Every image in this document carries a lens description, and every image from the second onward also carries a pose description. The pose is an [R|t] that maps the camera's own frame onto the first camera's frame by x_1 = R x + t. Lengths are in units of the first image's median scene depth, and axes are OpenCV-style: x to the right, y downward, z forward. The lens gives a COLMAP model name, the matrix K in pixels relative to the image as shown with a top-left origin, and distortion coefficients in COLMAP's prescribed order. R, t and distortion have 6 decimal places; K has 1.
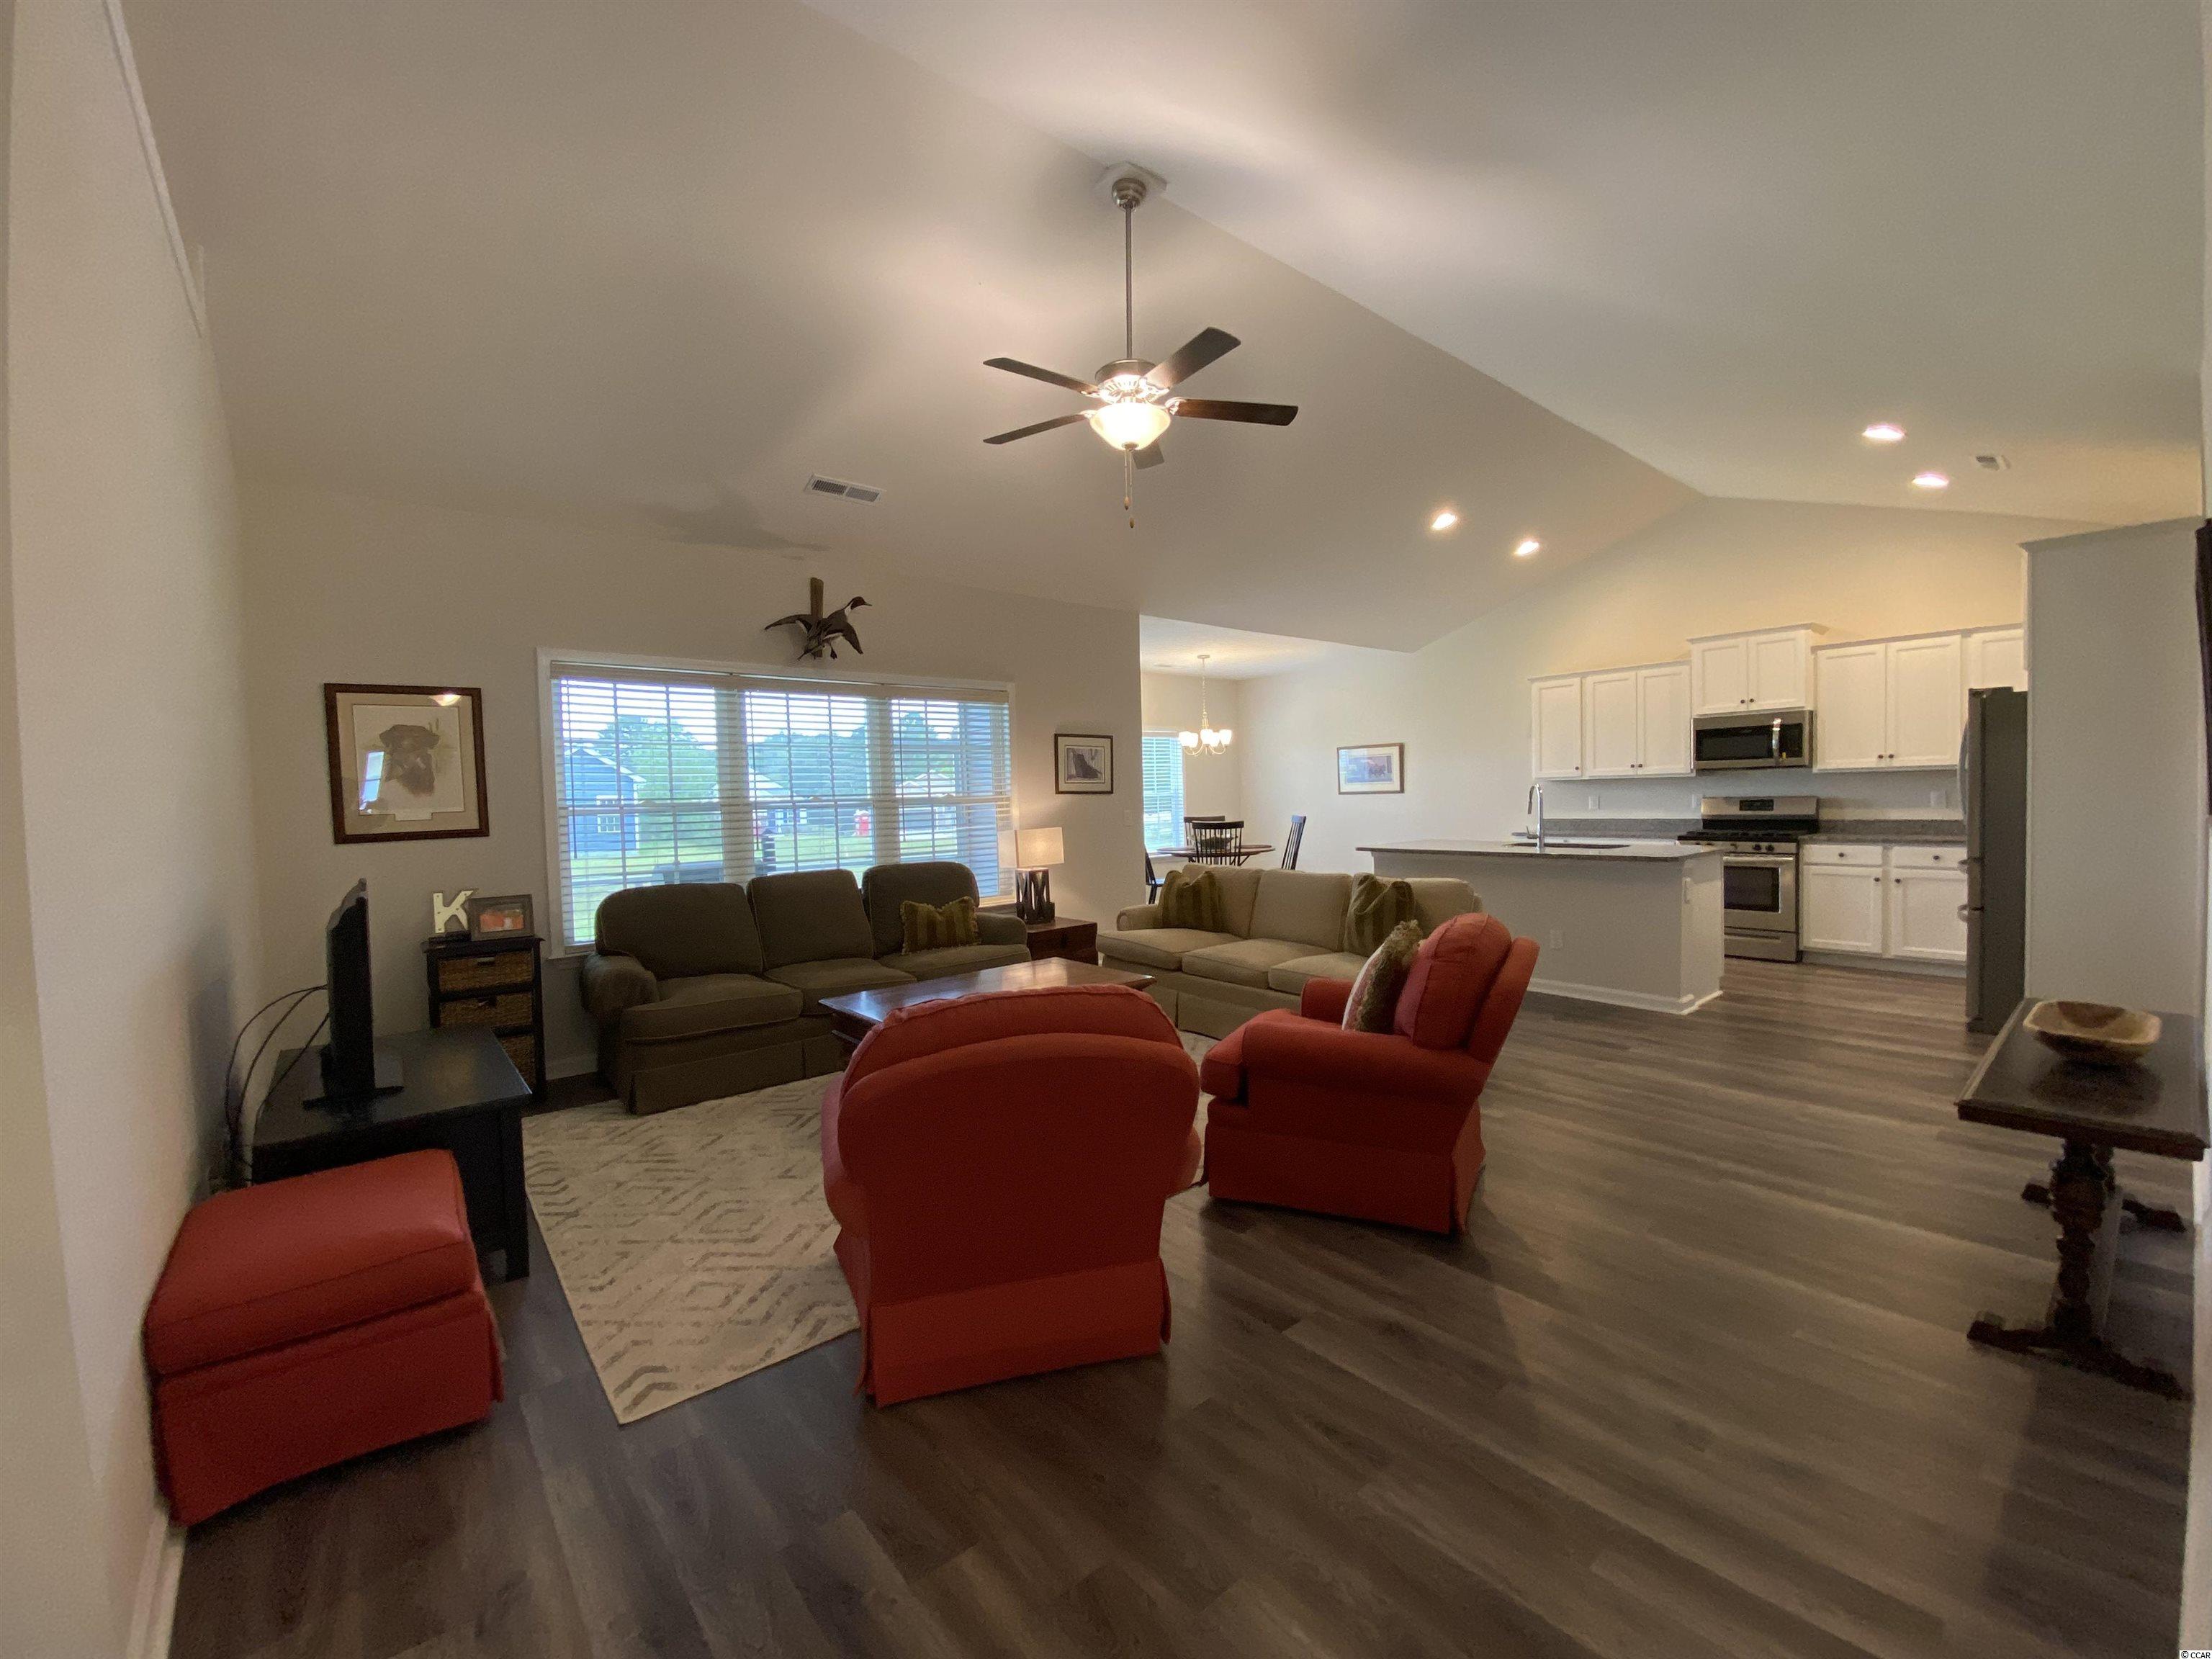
lens RADIAL K [[899.4, 0, 1111.4], [0, 899.4, 808.2], [0, 0, 1]] dist [0.004354, -0.007957]
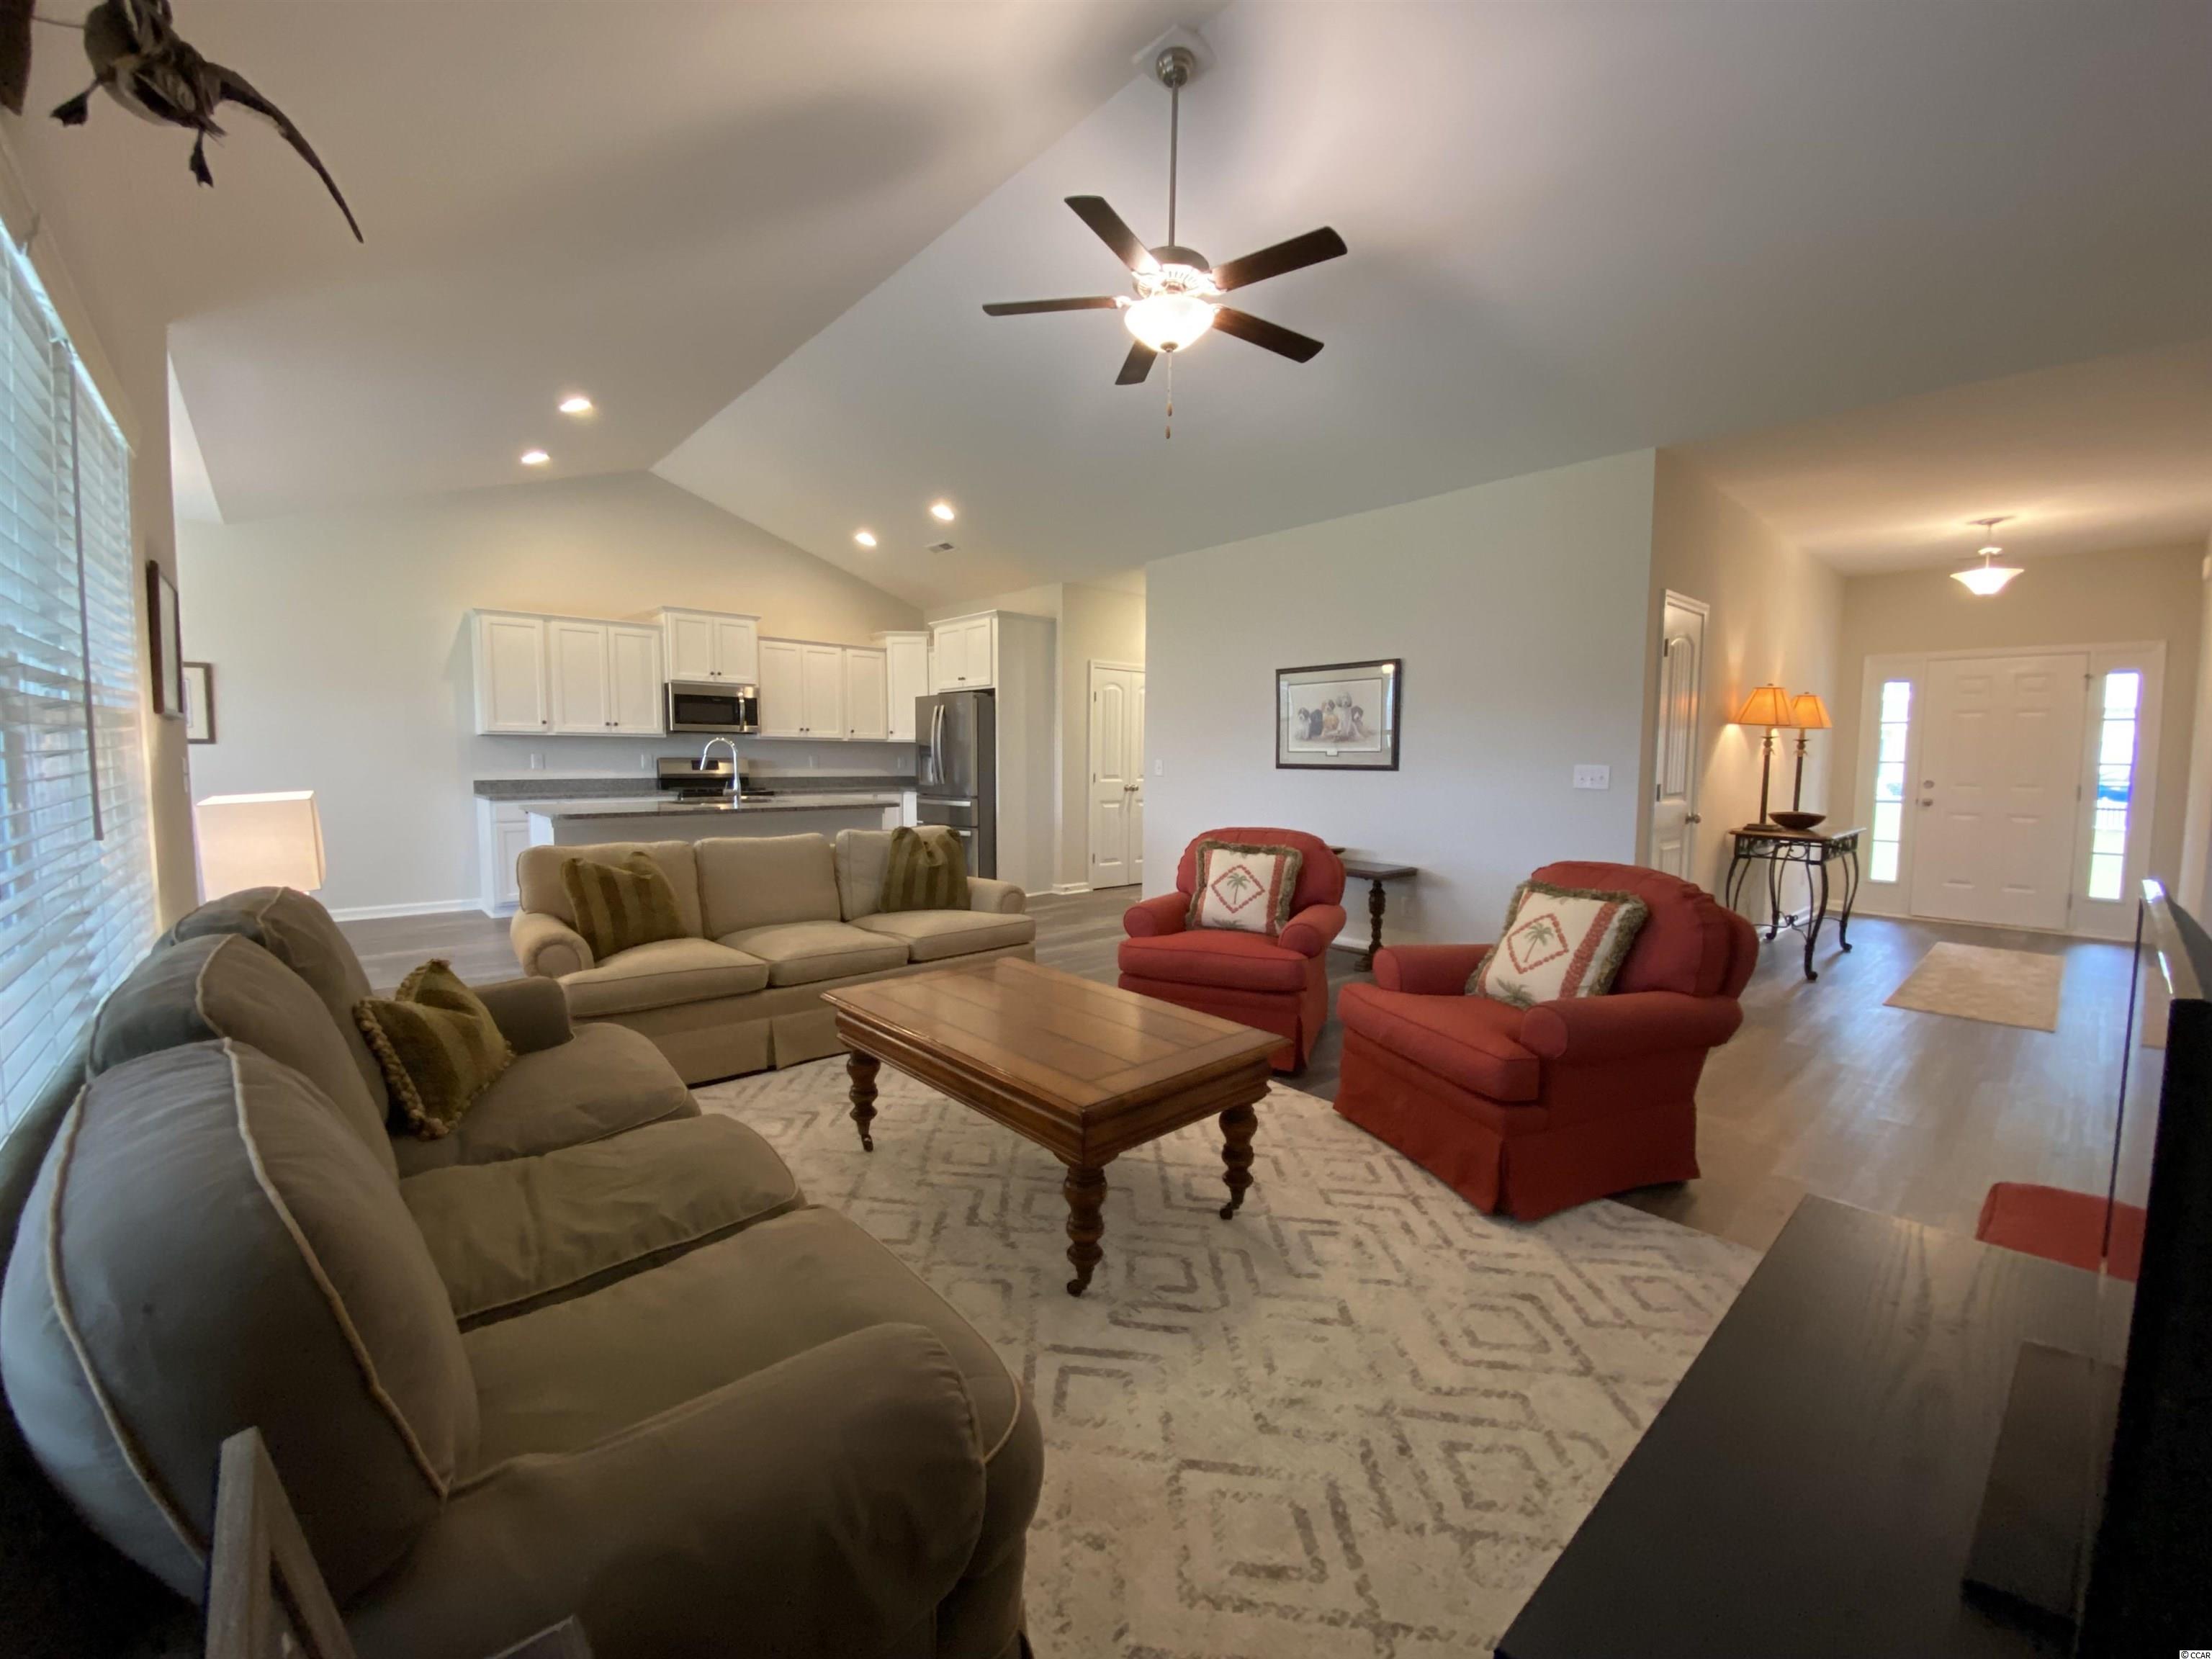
lens RADIAL K [[899.4, 0, 1090.3], [0, 899.4, 818.4], [0, 0, 1]] dist [0.004354, -0.007957]
pose [[-0.025074, -0.048262, 0.998520, -0.597408], [0.000311, 0.998834, 0.048285, 0.012525], [-0.999686, 0.001522, -0.025029, 0.727292]]
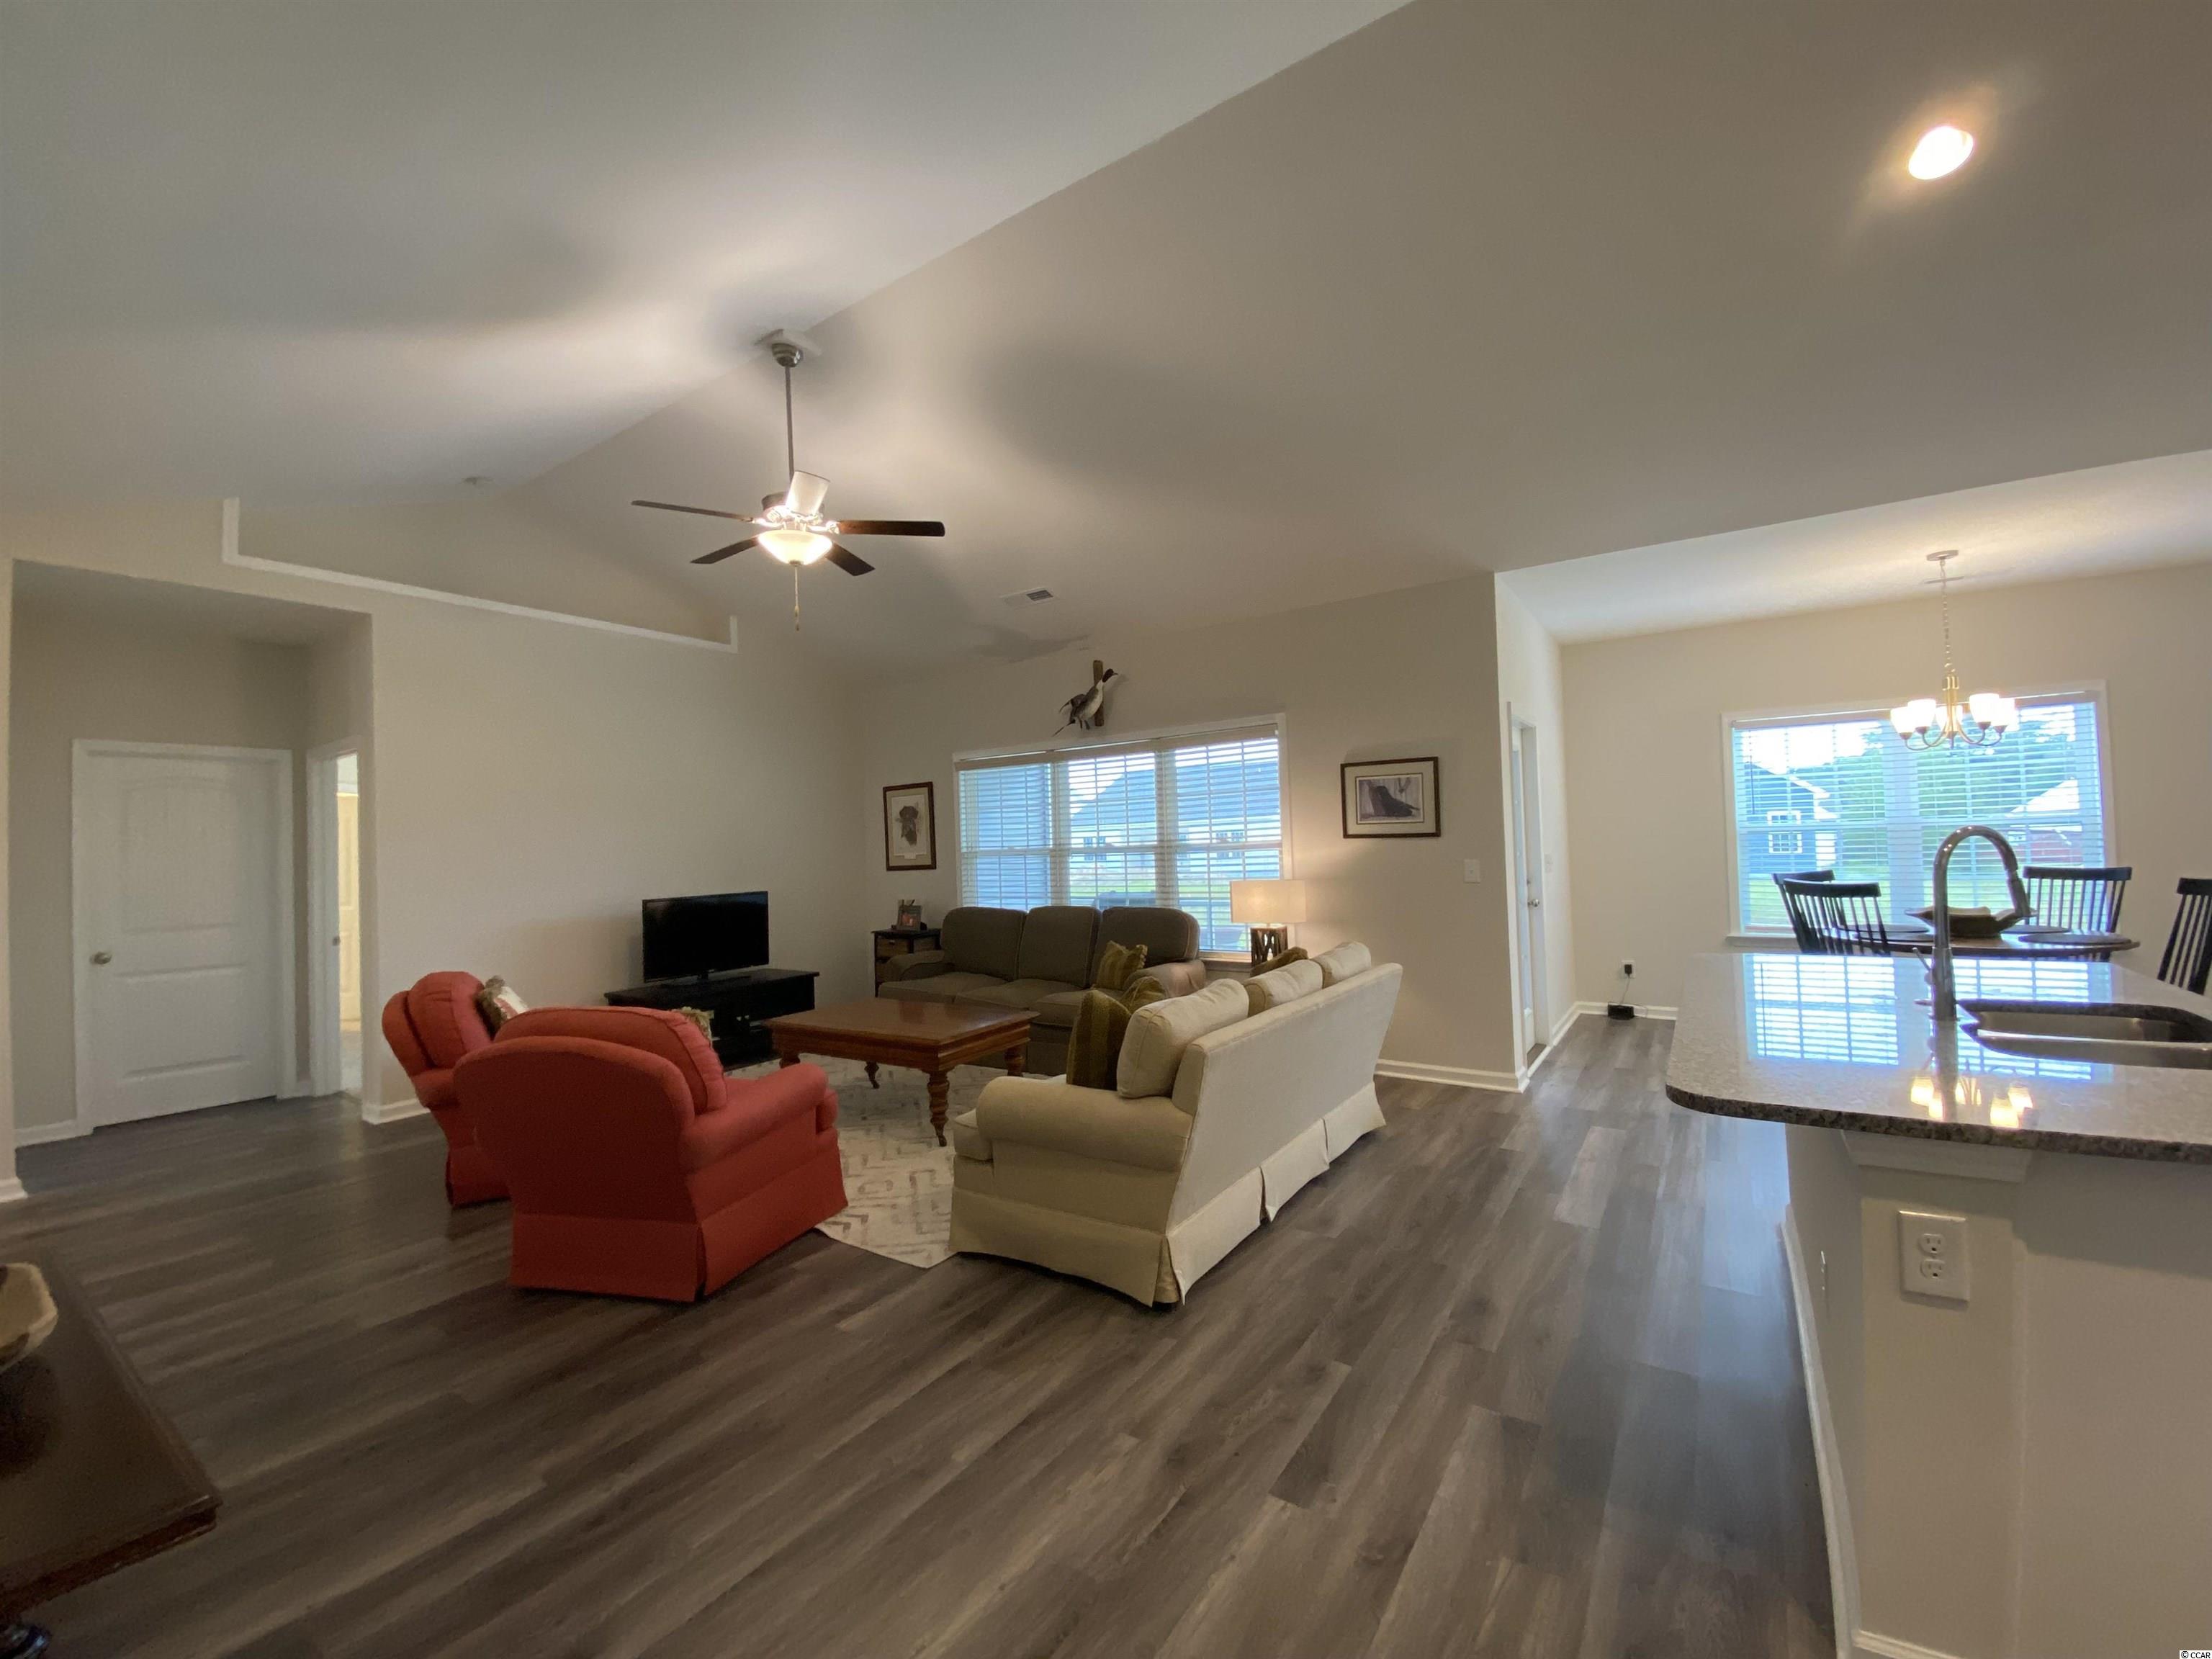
lens RADIAL K [[899.4, 0, 1089.5], [0, 899.4, 814.9], [0, 0, 1]] dist [0.004354, -0.007957]
pose [[0.264490, -0.016159, -0.964253, 0.821311], [0.013740, 0.999821, -0.012986, -0.036700], [0.964290, -0.009814, 0.264665, 0.698198]]
